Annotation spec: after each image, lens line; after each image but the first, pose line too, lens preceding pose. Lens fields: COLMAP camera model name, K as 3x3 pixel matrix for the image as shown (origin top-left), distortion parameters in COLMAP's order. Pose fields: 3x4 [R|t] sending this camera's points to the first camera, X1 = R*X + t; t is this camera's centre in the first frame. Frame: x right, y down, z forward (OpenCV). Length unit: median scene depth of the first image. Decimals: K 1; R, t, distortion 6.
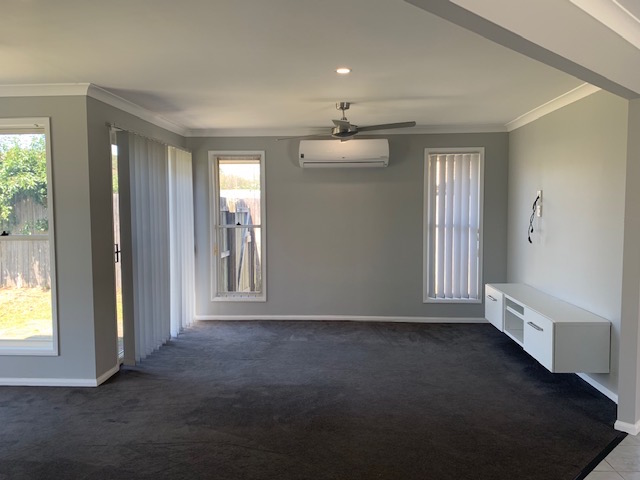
lens RADIAL K [[497.4, 0, 320.0], [0, 497.4, 240.0], [0, 0, 1]] dist [0.160249, -0.237051]
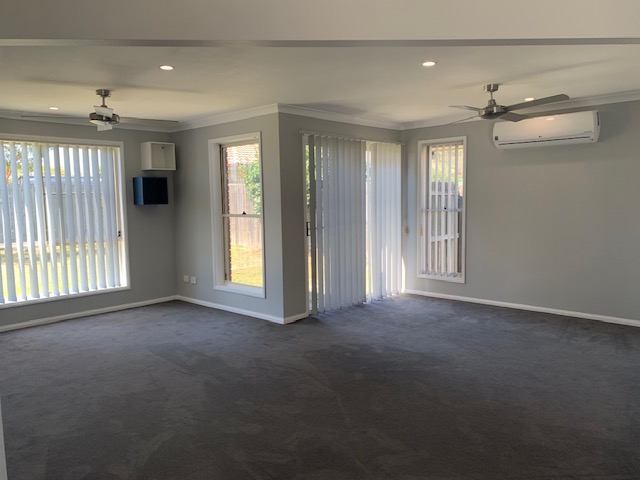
lens RADIAL K [[497.4, 0, 320.0], [0, 497.4, 240.0], [0, 0, 1]] dist [0.160249, -0.237051]
pose [[0.778562, 0.049574, -0.625607, 0.426504], [-0.030137, 0.998678, 0.041630, 0.000094], [0.626844, -0.013558, 0.779027, 0.006874]]
